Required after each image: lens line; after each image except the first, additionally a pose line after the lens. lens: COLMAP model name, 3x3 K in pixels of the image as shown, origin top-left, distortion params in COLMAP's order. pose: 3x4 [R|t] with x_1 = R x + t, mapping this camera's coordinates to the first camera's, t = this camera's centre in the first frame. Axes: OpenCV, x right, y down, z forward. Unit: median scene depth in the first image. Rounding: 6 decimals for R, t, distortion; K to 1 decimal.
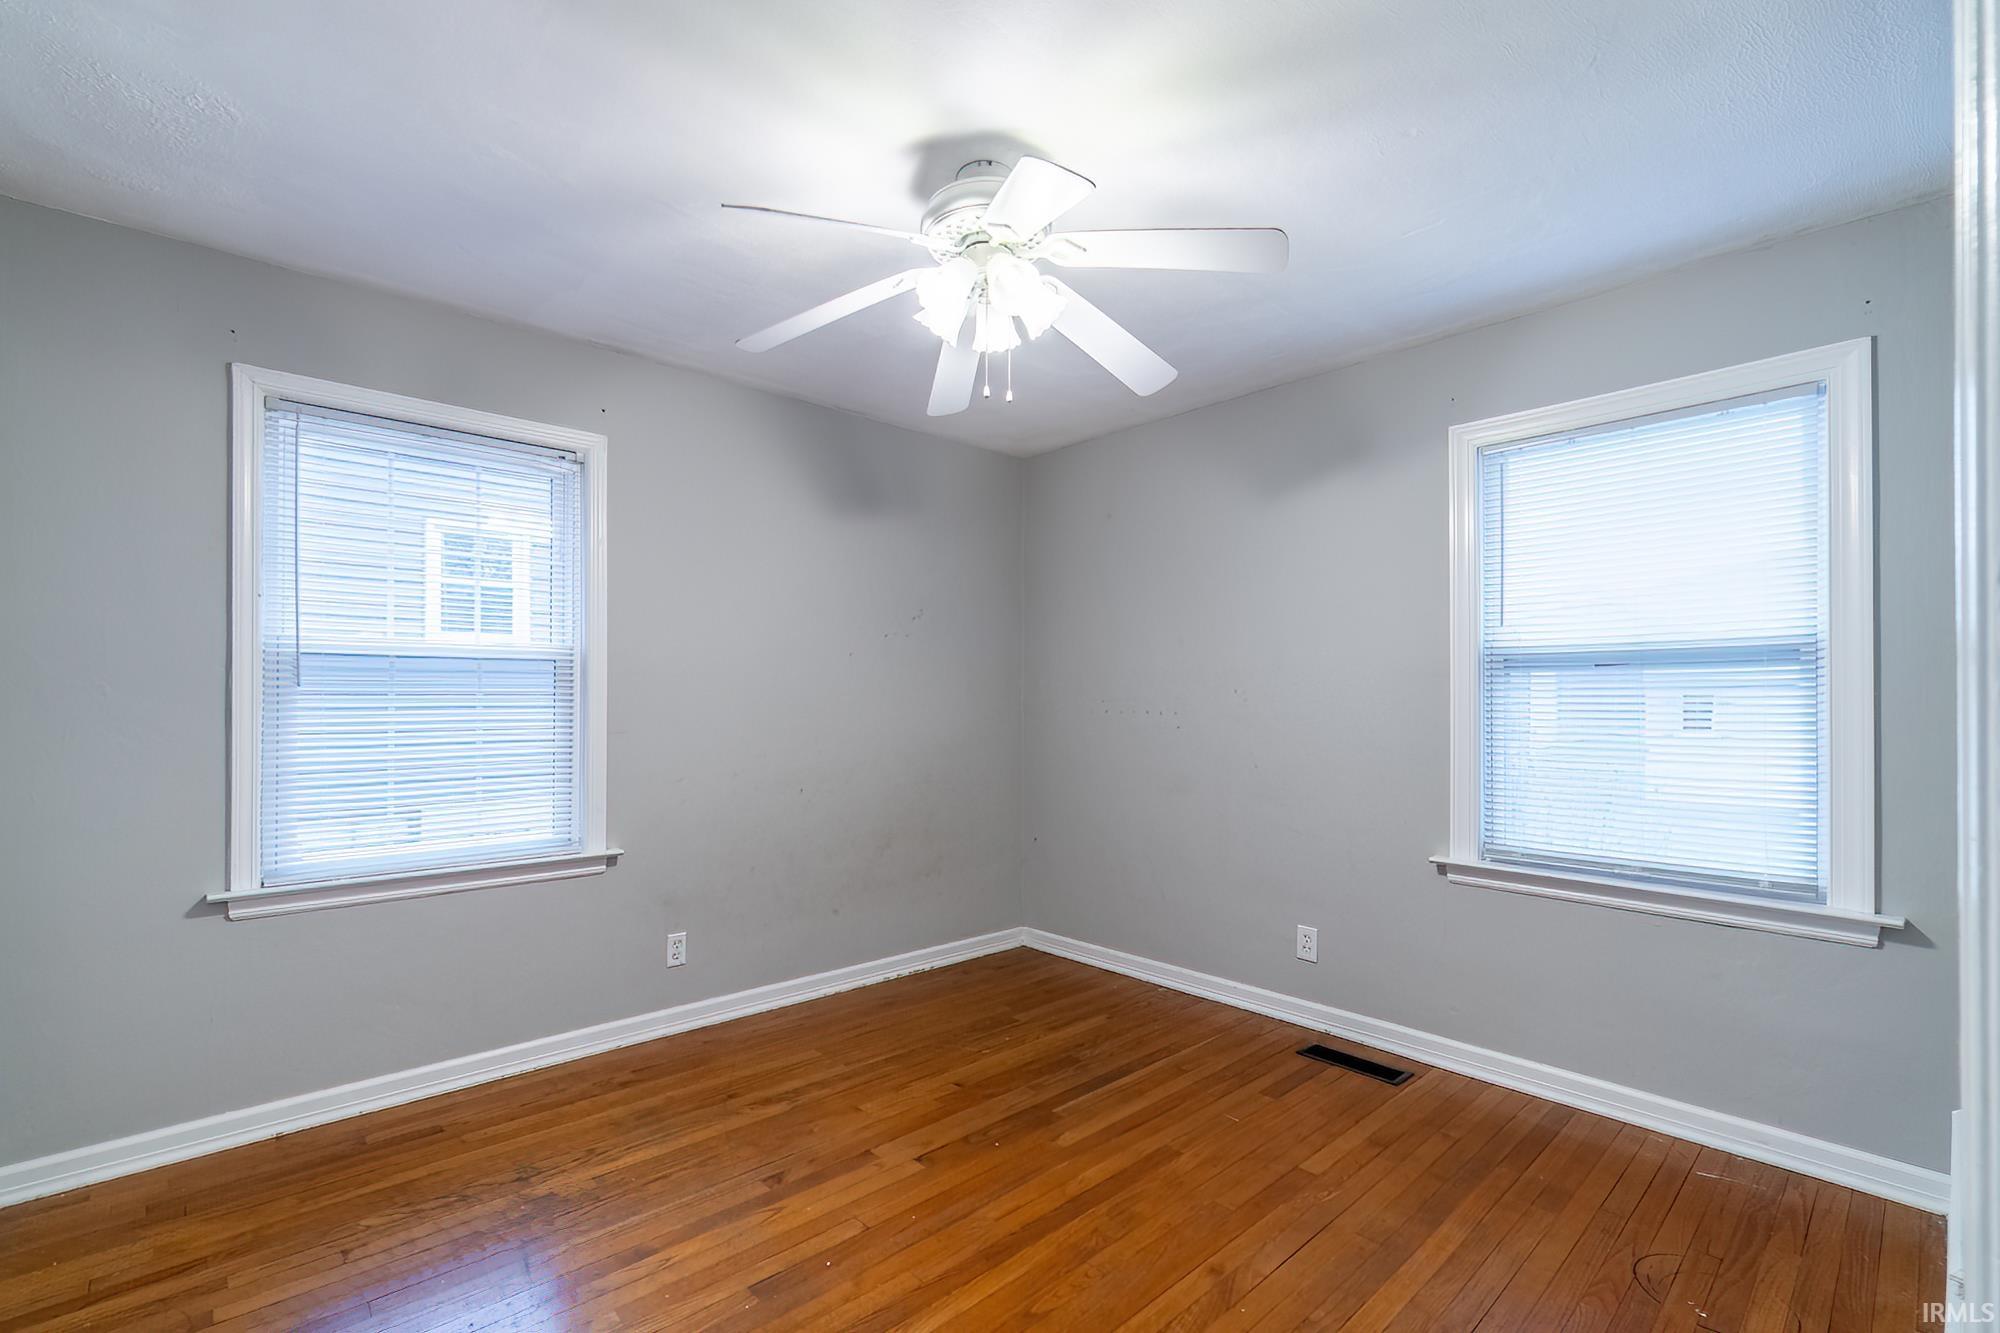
lens RADIAL K [[869.6, 0, 1004.5], [0, 869.6, 665.0], [0, 0, 1]] dist [-0.001631, 0.000174]
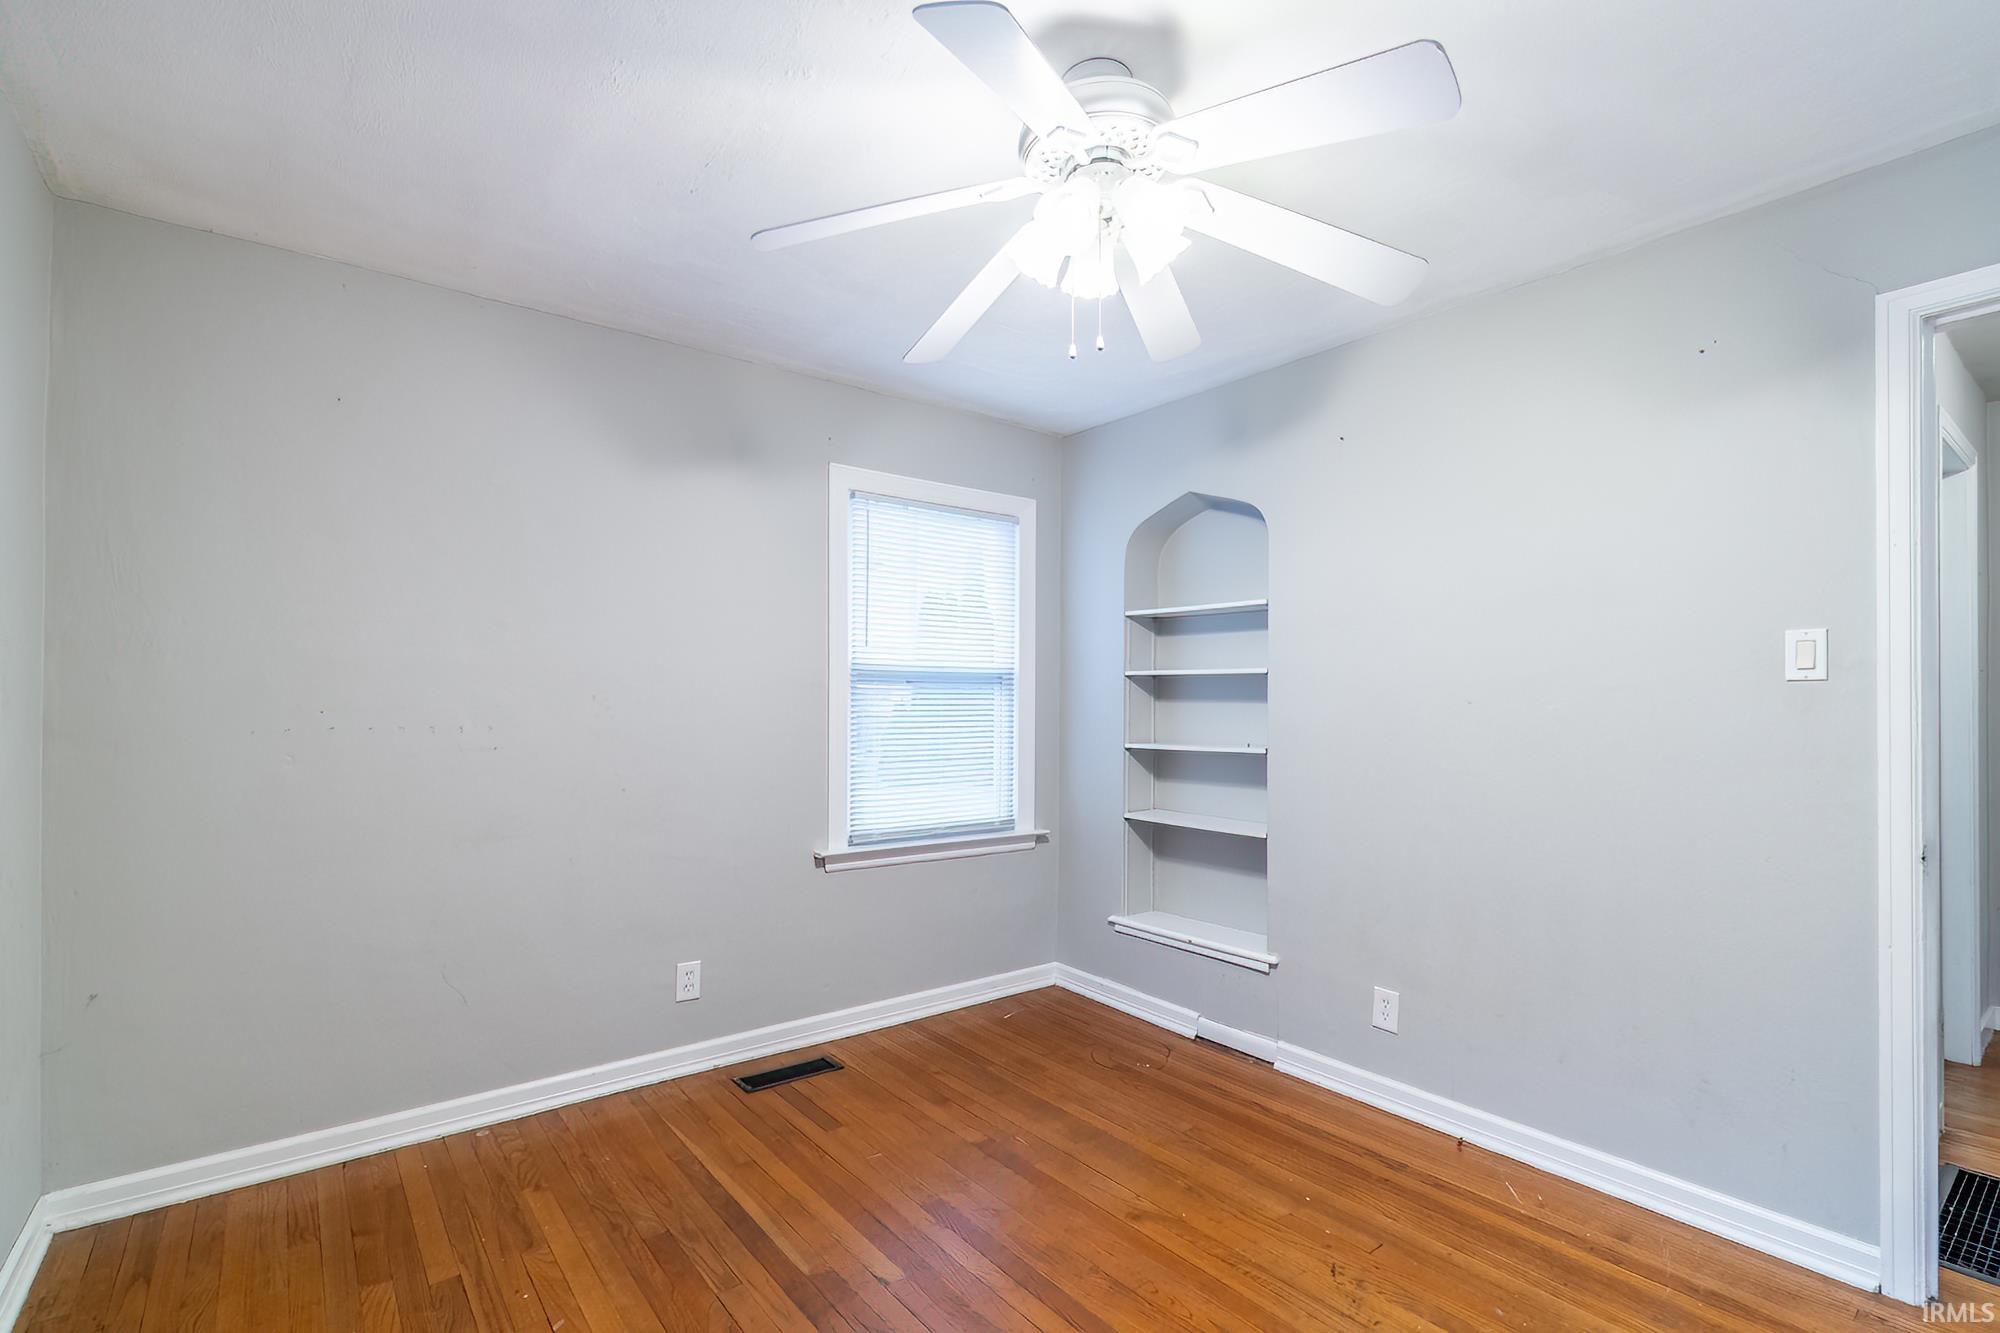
lens RADIAL K [[859.1, 0, 999.0], [0, 859.1, 678.5], [0, 0, 1]] dist [-0.002244, -0.000295]
pose [[0.121644, 0.028181, 0.992174, -0.603804], [-0.041158, 0.998880, -0.023326, 0.020312], [-0.991720, -0.037999, 0.122668, 0.710617]]
